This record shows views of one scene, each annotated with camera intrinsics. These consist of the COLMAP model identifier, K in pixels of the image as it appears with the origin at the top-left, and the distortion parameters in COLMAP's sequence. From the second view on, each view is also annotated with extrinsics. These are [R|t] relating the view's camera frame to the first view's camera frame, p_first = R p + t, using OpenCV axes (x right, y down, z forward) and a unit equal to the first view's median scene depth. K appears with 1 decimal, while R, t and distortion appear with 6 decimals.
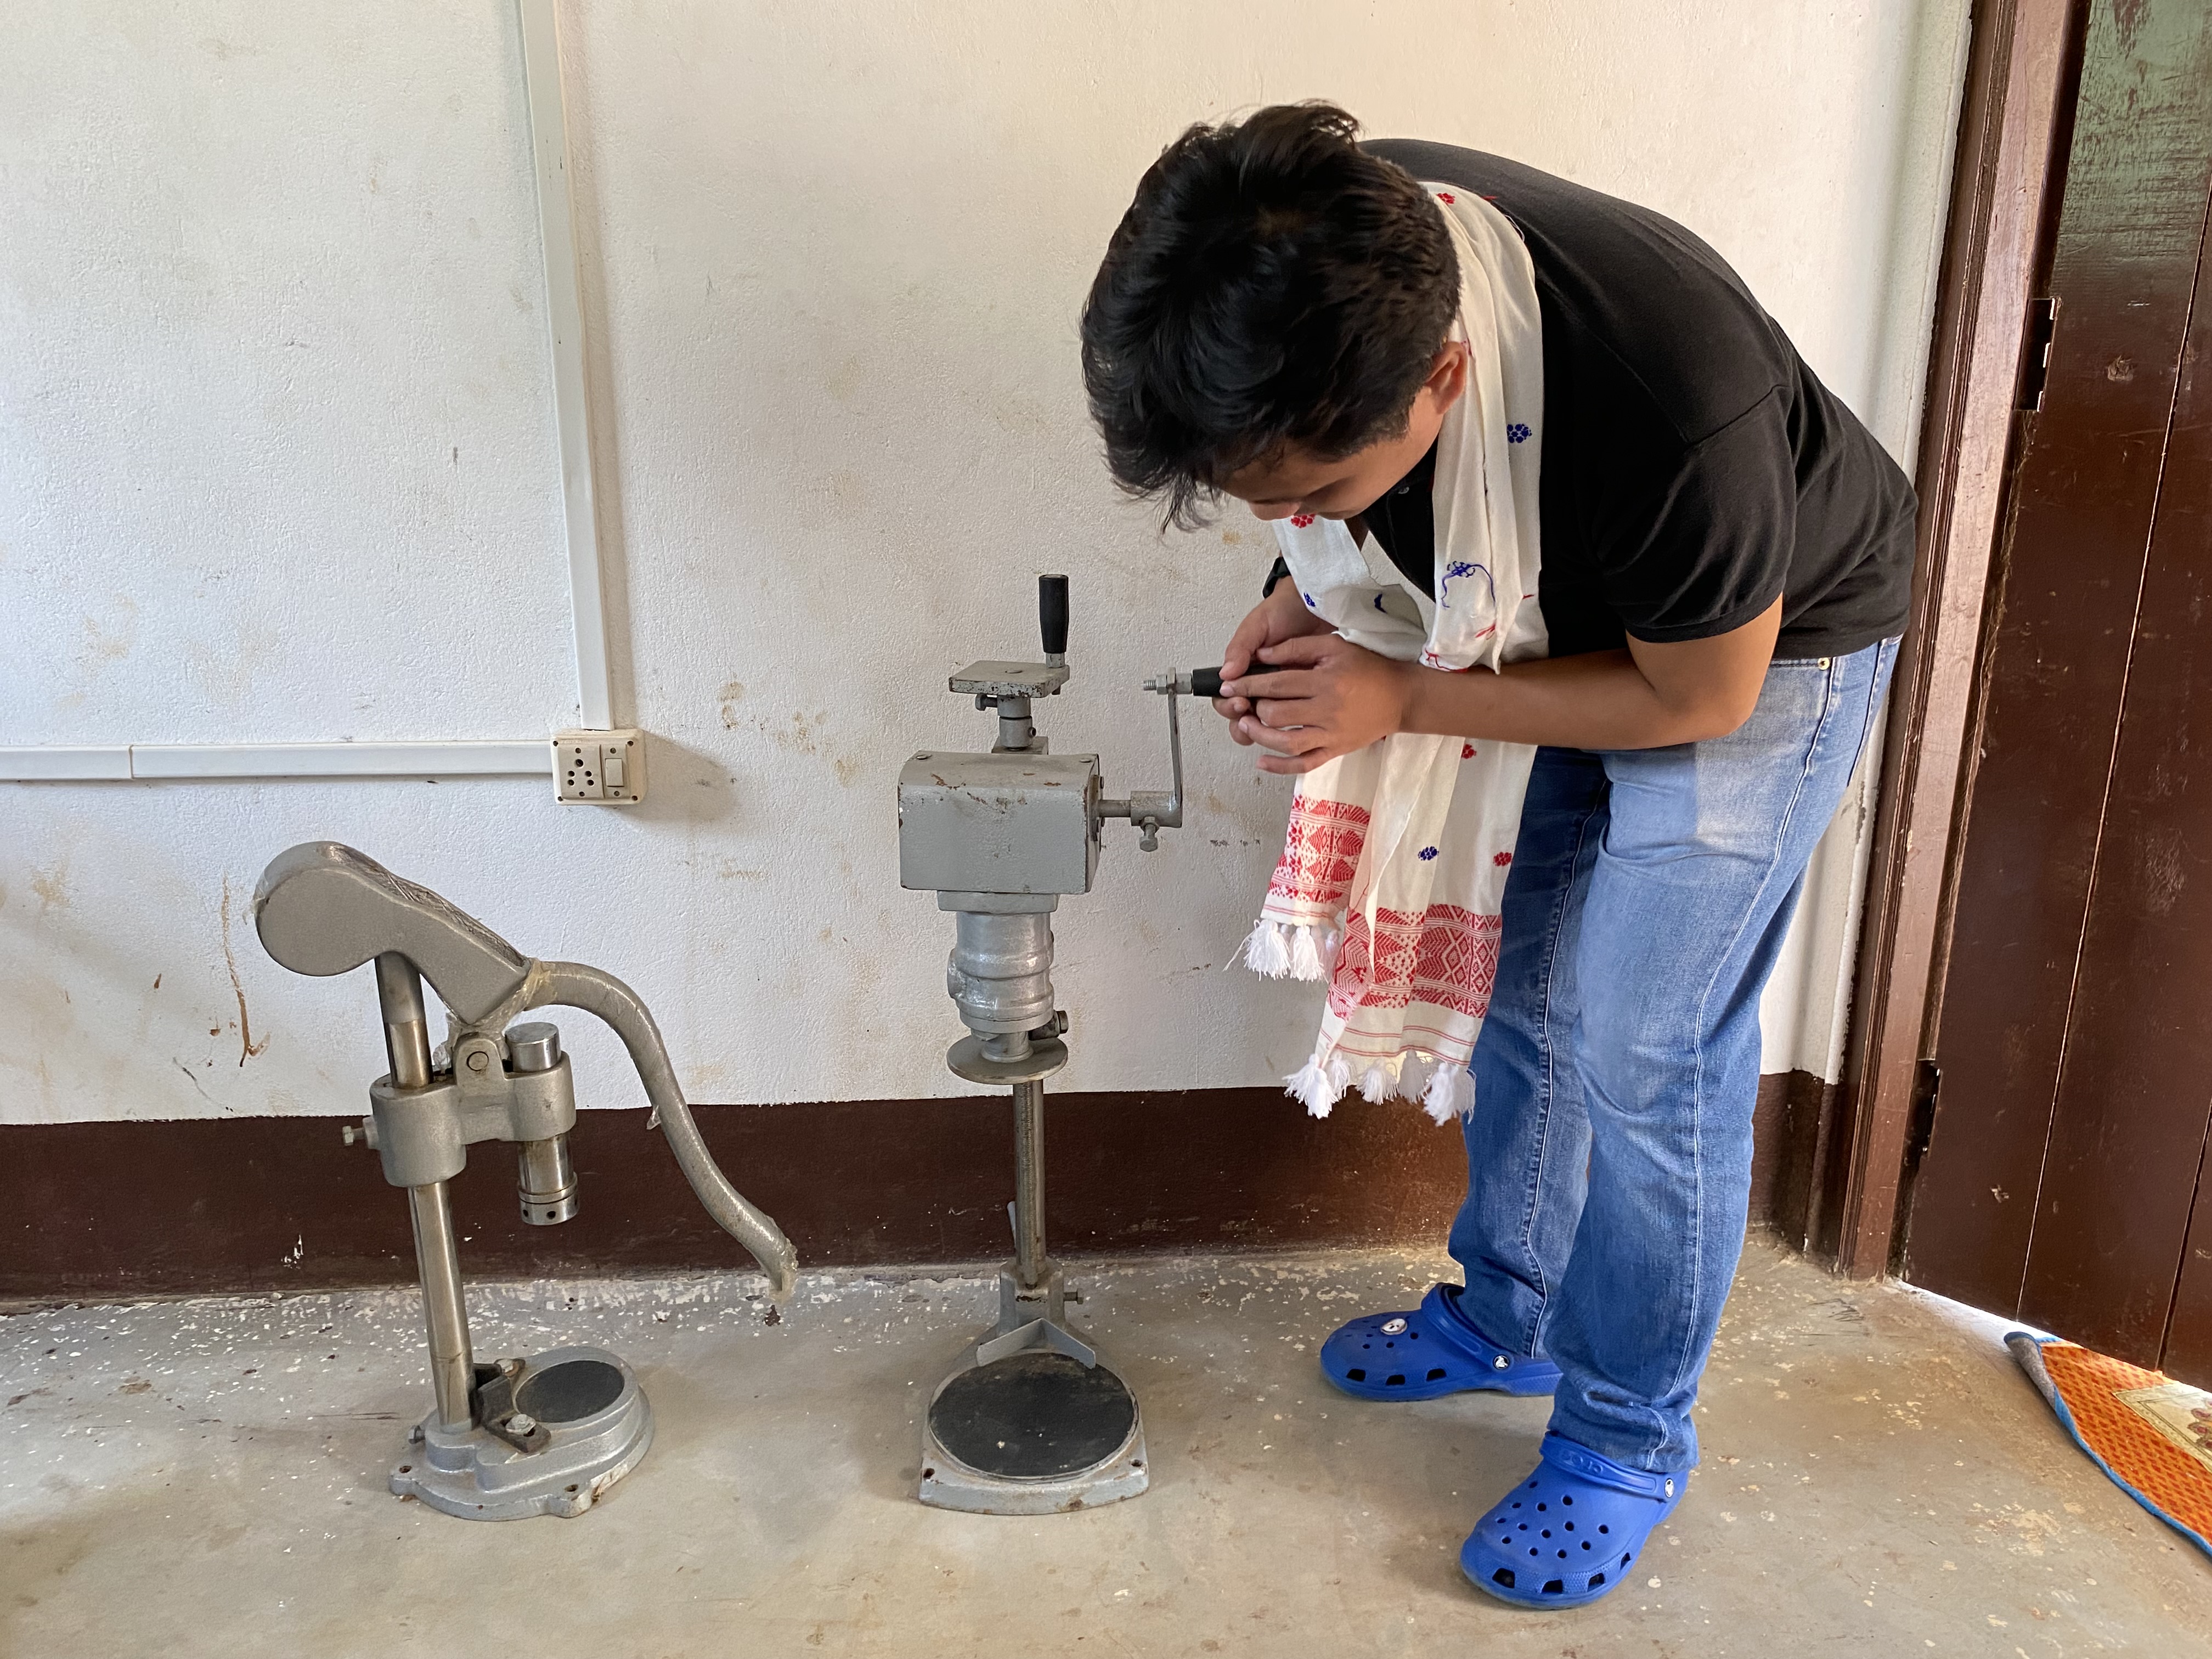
lens RADIAL K [[1670.3, 0, 1103.8], [0, 1670.3, 825.7], [0, 0, 1]] dist [-0.005120, -0.002124]
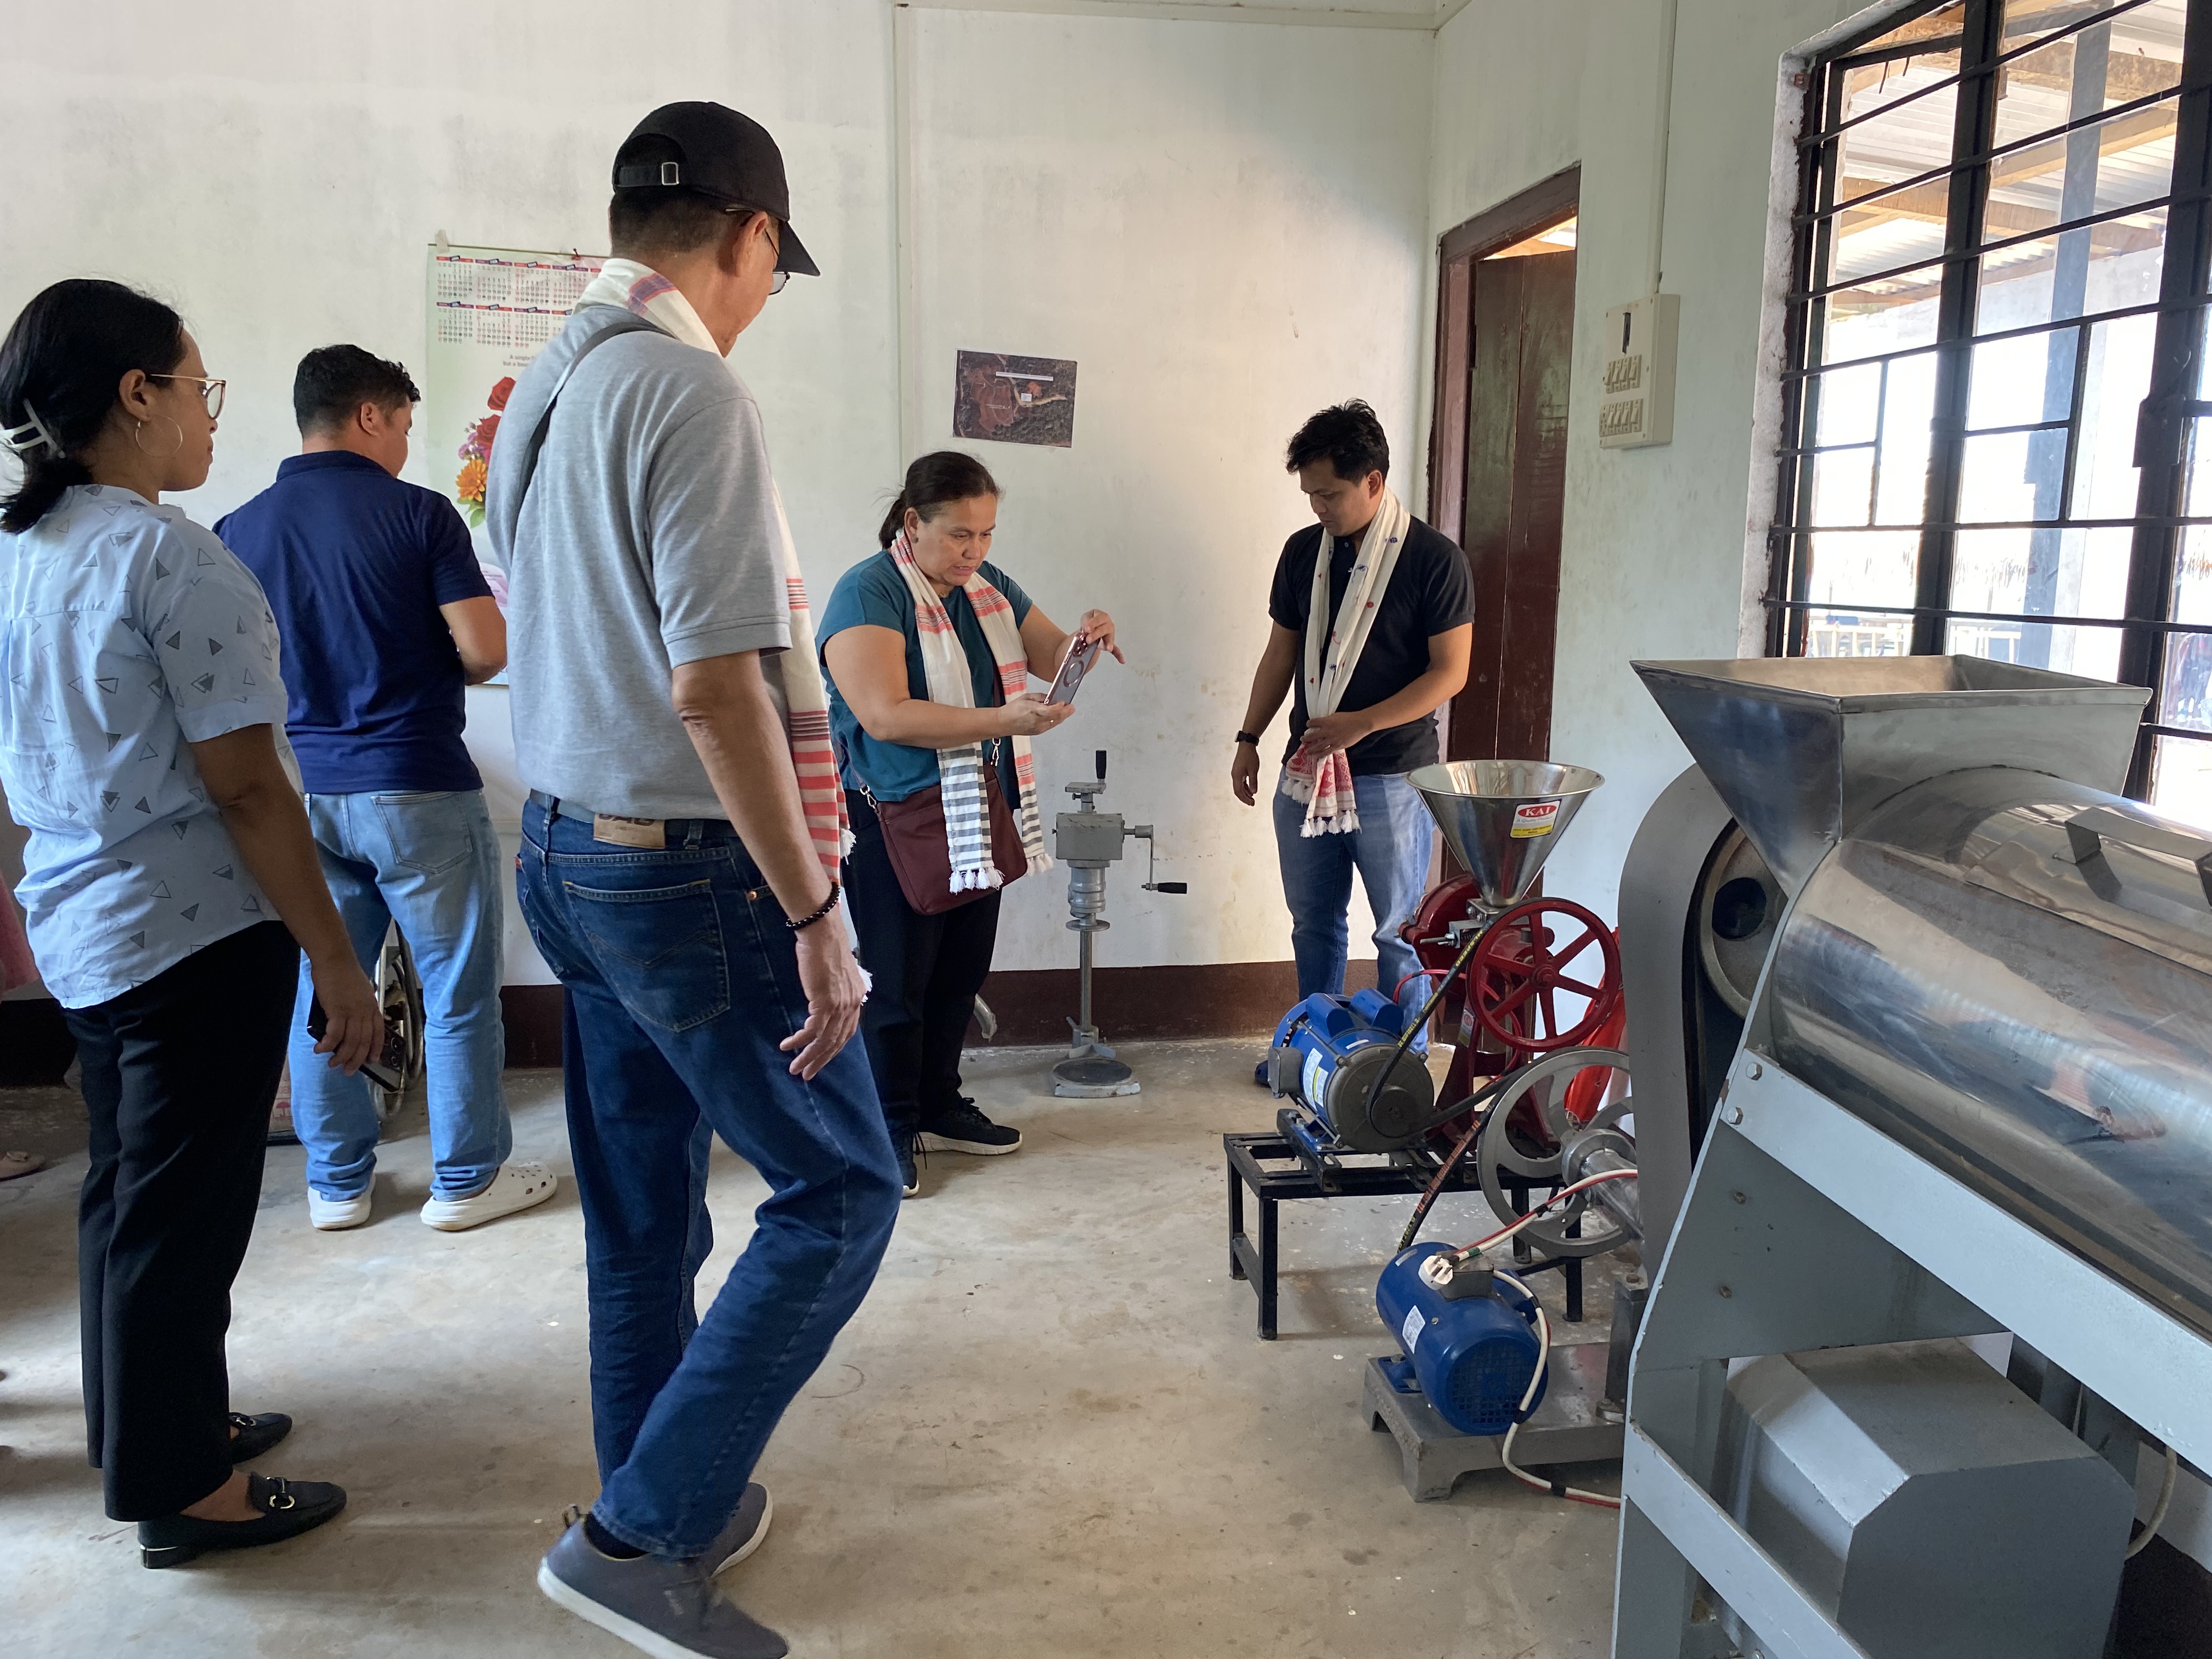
lens RADIAL K [[1670.3, 0, 1107.2], [0, 1670.3, 832.0], [0, 0, 1]] dist [-0.005120, -0.002124]
pose [[0.994226, -0.009816, 0.106859, -0.311012], [0.022159, 0.993125, -0.114939, 0.298942], [-0.104996, 0.116643, 0.987608, -1.695369]]
